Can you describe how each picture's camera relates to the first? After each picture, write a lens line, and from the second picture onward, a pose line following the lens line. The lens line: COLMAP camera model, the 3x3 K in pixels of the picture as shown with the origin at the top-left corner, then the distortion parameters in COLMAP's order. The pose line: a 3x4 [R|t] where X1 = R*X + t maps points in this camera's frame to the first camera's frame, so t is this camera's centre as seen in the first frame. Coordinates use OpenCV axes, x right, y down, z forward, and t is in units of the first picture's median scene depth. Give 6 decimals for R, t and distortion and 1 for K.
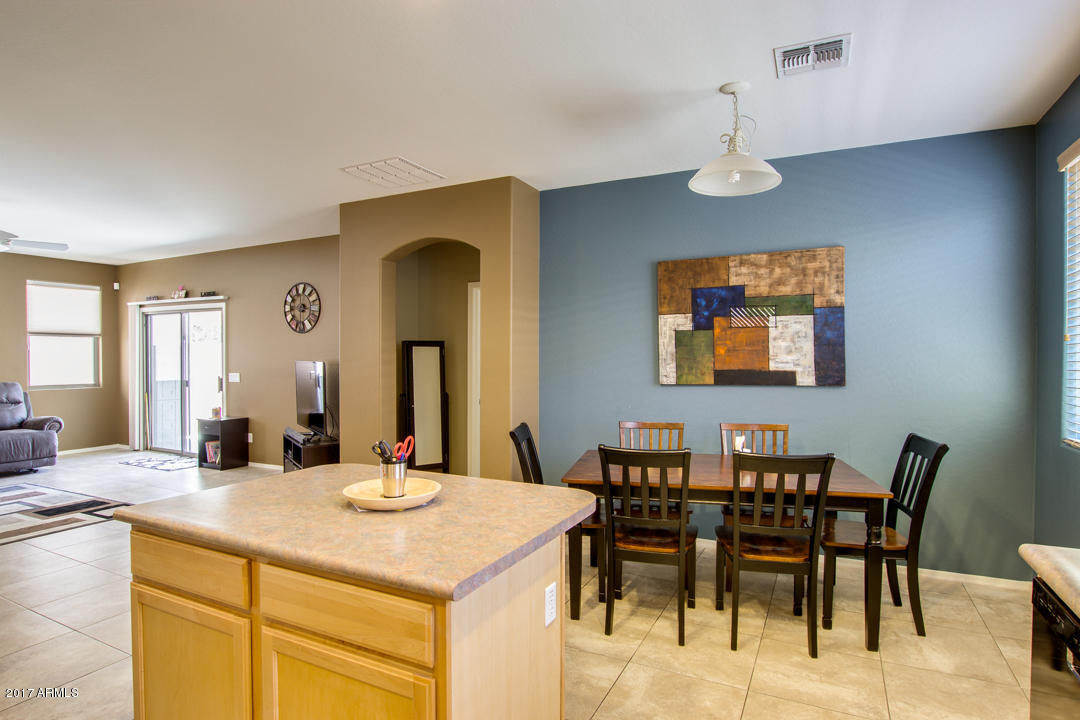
lens RADIAL K [[580.4, 0, 517.8], [0, 580.4, 361.9], [0, 0, 1]] dist [-0.036898, -0.000924]
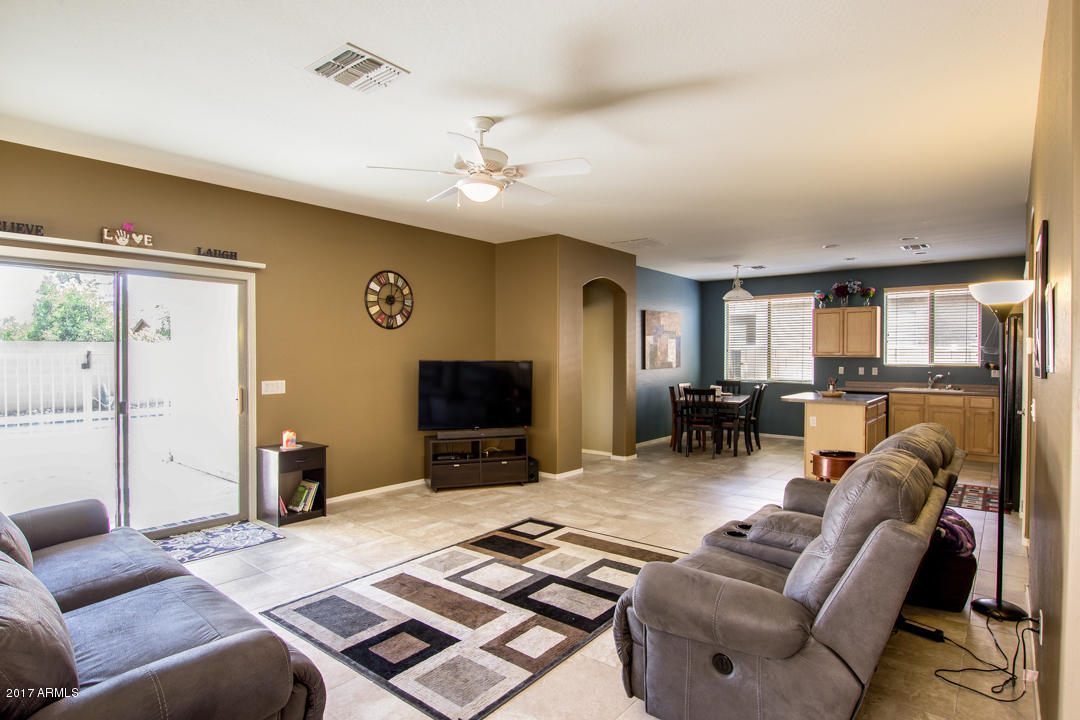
lens RADIAL K [[586.4, 0, 540.0], [0, 586.4, 360.0], [0, 0, 1]] dist [-0.005493, 0.000069]
pose [[0.181915, -0.014036, 0.983214, -1.920137], [0.006551, 0.999893, 0.013062, -0.024567], [-0.983292, 0.004065, 0.181988, 1.007134]]
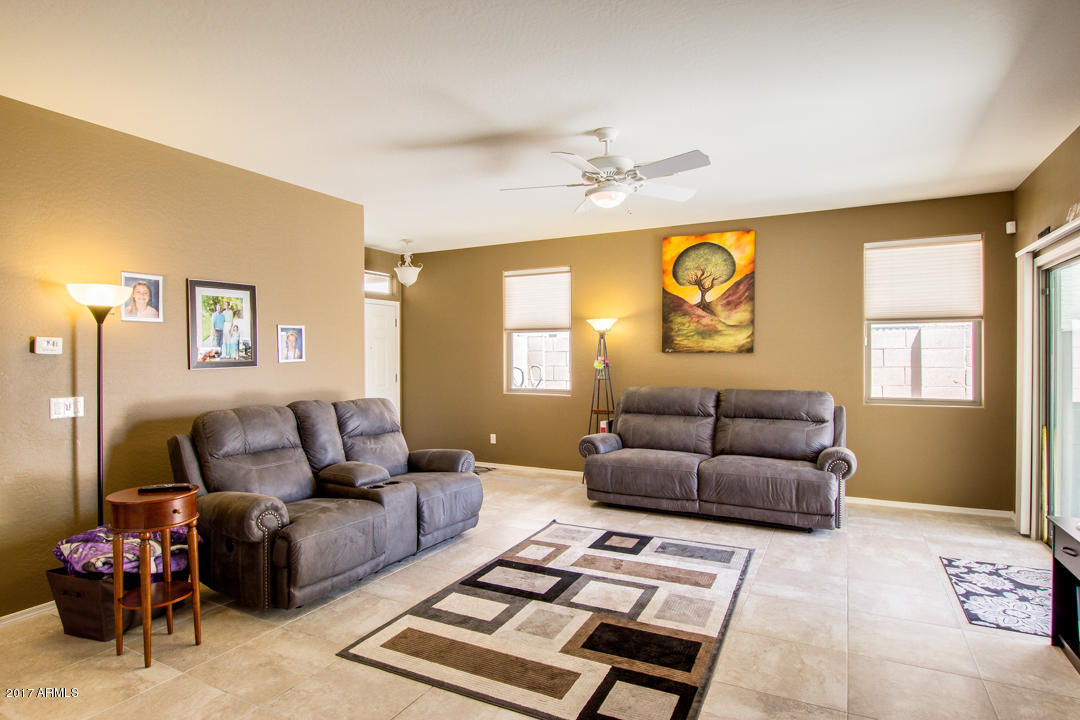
lens RADIAL K [[580.4, 0, 517.8], [0, 580.4, 361.9], [0, 0, 1]] dist [-0.036898, -0.000924]
pose [[-0.017831, 0.008335, -0.999806, -0.312724], [-0.002317, 0.999962, 0.008377, -0.010761], [0.999838, 0.002466, -0.017811, 1.121083]]
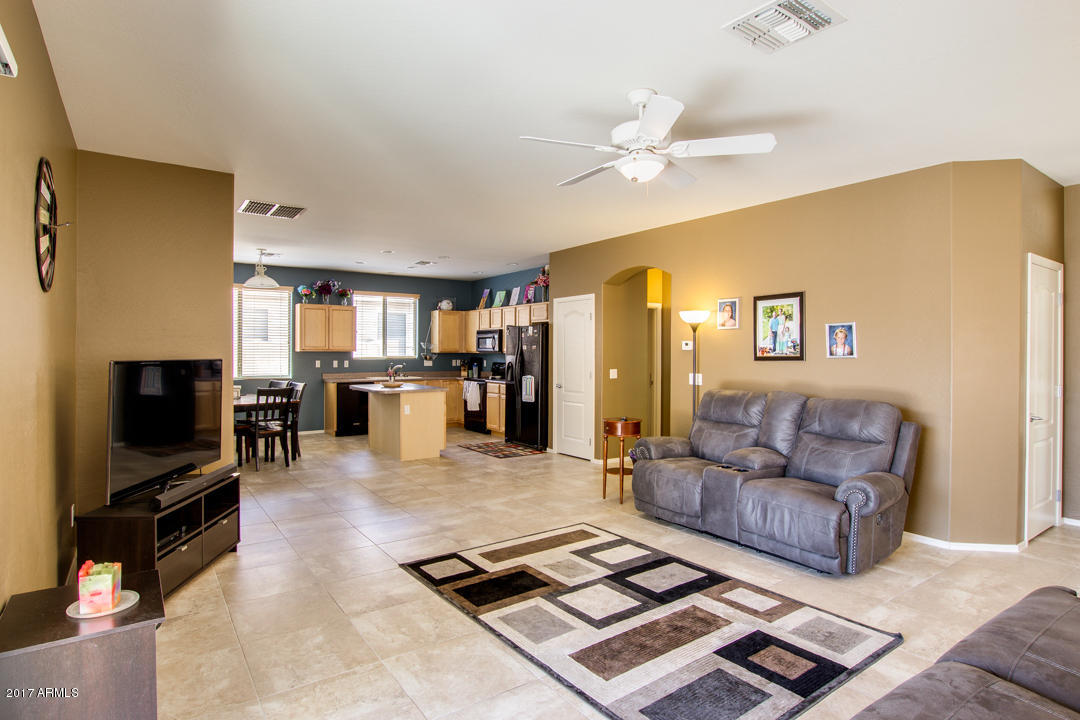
lens RADIAL K [[569.0, 0, 542.7], [0, 569.0, 346.6], [0, 0, 1]] dist [-0.031004, 0.000175]
pose [[-0.900270, -0.001699, 0.435329, -1.334621], [-0.000502, 0.999996, 0.002863, -0.025325], [-0.435332, 0.002359, -0.900267, 1.921061]]
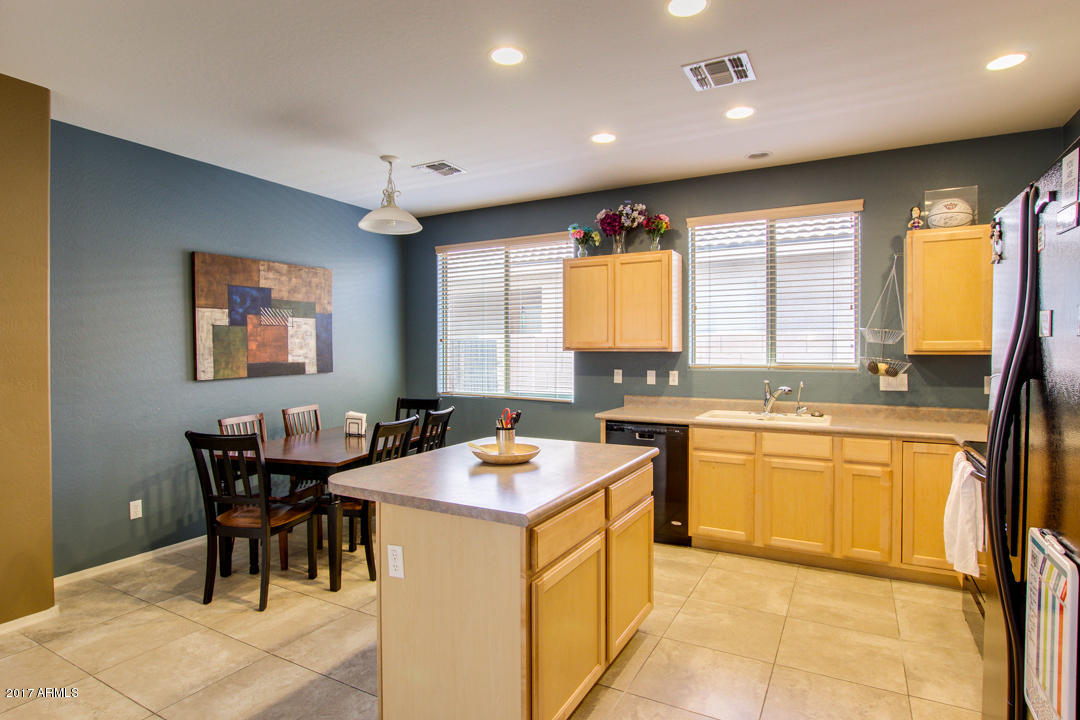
lens RADIAL K [[573.5, 0, 538.4], [0, 573.5, 351.0], [0, 0, 1]] dist [-0.032407, 0.000012]
pose [[0.023233, -0.003638, 0.999723, -0.694072], [0.011837, 0.999924, 0.003364, -0.006402], [-0.999660, 0.011755, 0.023275, 0.429396]]
